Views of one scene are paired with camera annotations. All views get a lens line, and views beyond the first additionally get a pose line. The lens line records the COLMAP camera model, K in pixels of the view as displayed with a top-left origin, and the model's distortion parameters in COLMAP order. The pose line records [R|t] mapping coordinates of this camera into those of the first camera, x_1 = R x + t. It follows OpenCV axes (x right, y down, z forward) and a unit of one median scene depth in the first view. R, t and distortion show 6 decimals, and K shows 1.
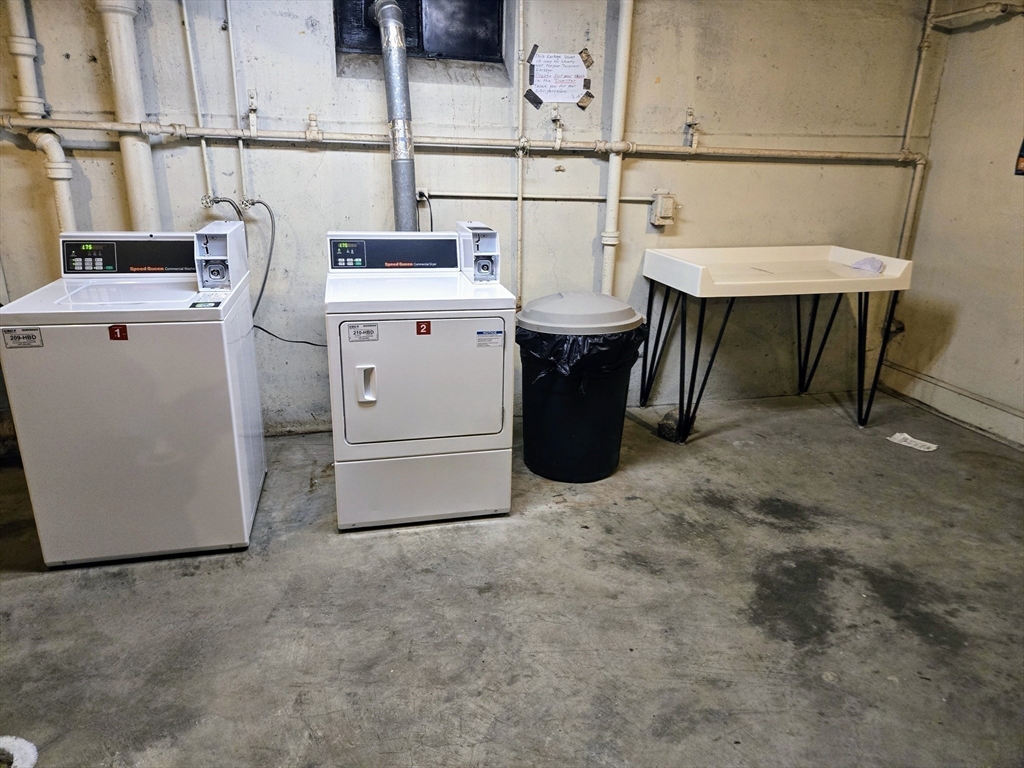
lens RADIAL K [[684.1, 0, 513.2], [0, 684.1, 379.9], [0, 0, 1]] dist [0.071970, -0.055966]
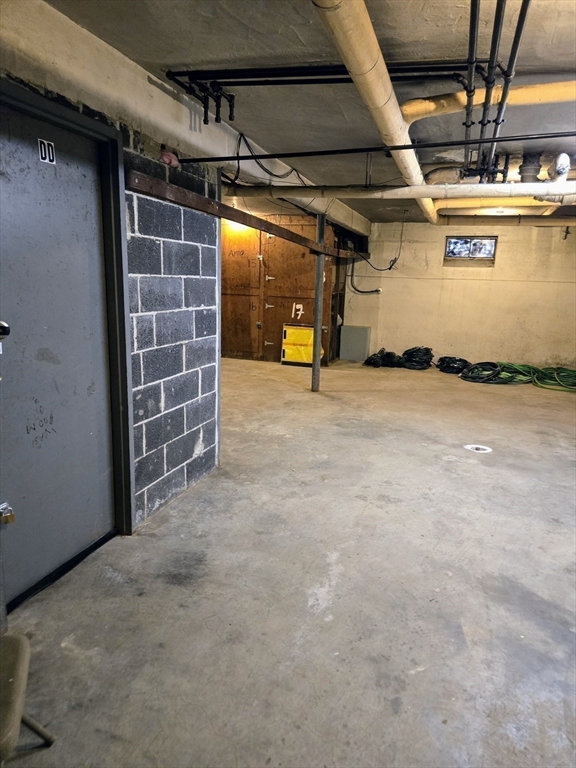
lens RADIAL K [[513.1, 0, 288.0], [0, 513.1, 384.0], [0, 0, 1]] dist [0.071970, -0.055966]
pose [[-0.556089, 0.128503, -0.821129, 1.689443], [-0.299431, 0.890654, 0.342165, -0.330241], [0.775310, 0.436146, -0.456805, 1.066226]]
